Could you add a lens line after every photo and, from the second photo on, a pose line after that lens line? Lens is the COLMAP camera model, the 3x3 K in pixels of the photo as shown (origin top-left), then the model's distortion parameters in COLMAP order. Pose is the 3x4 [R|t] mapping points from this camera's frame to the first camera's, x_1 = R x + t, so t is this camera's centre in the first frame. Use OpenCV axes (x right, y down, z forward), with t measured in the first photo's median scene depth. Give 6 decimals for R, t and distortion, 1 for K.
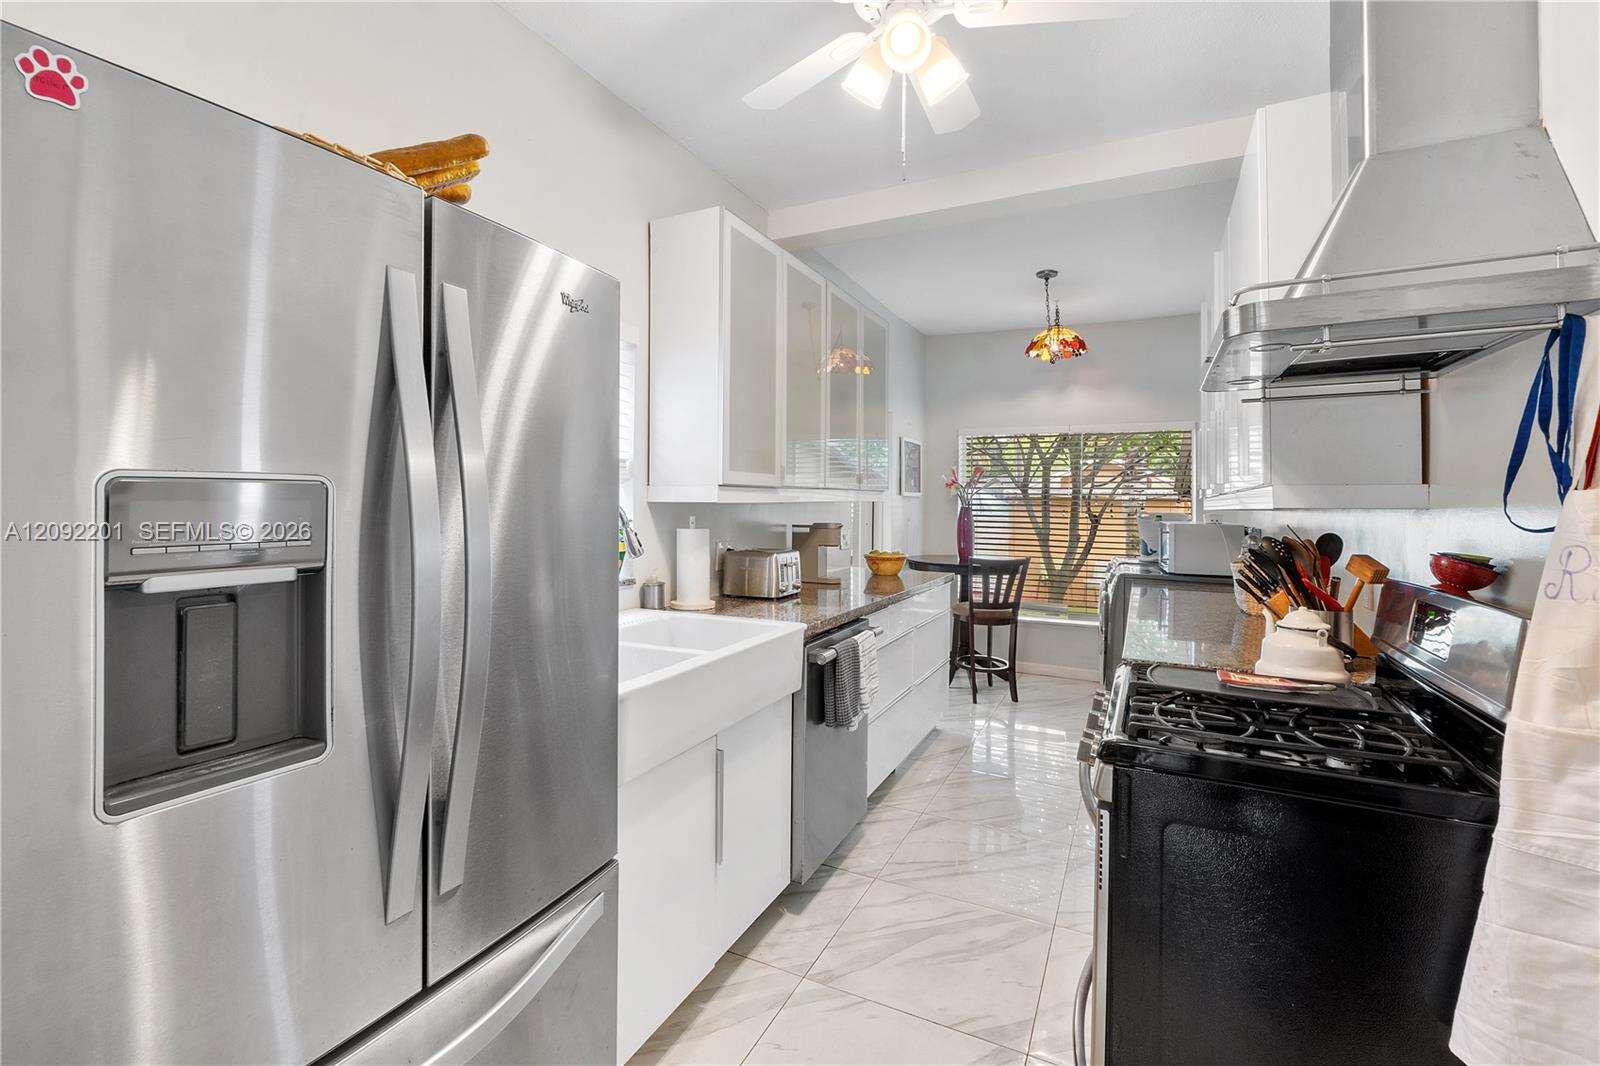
lens RADIAL K [[704.9, 0, 792.9], [0, 704.9, 497.9], [0, 0, 1]] dist [0.000073, 0.000017]
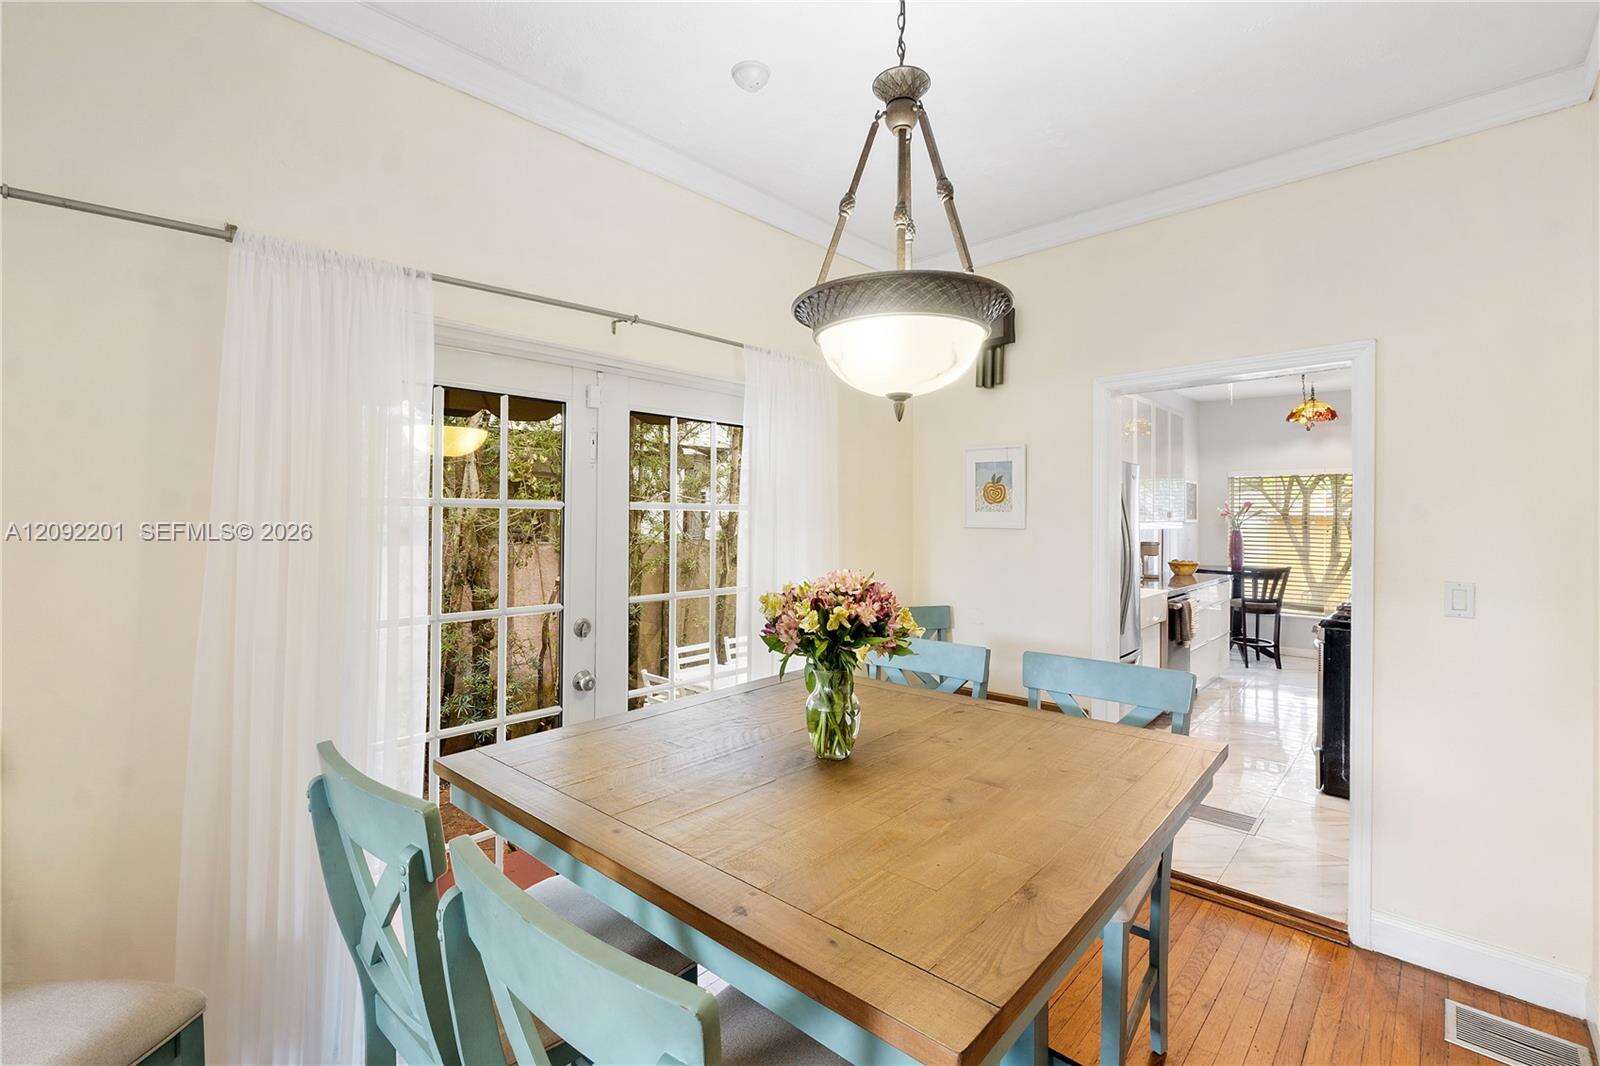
lens RADIAL K [[714.8, 0, 797.4], [0, 714.8, 521.4], [0, 0, 1]] dist [-0.000144, -0.000018]
pose [[0.961135, -0.007204, -0.275984, -0.202755], [0.009049, 0.999944, 0.005414, -0.020638], [0.275929, -0.007701, 0.961147, -0.603101]]
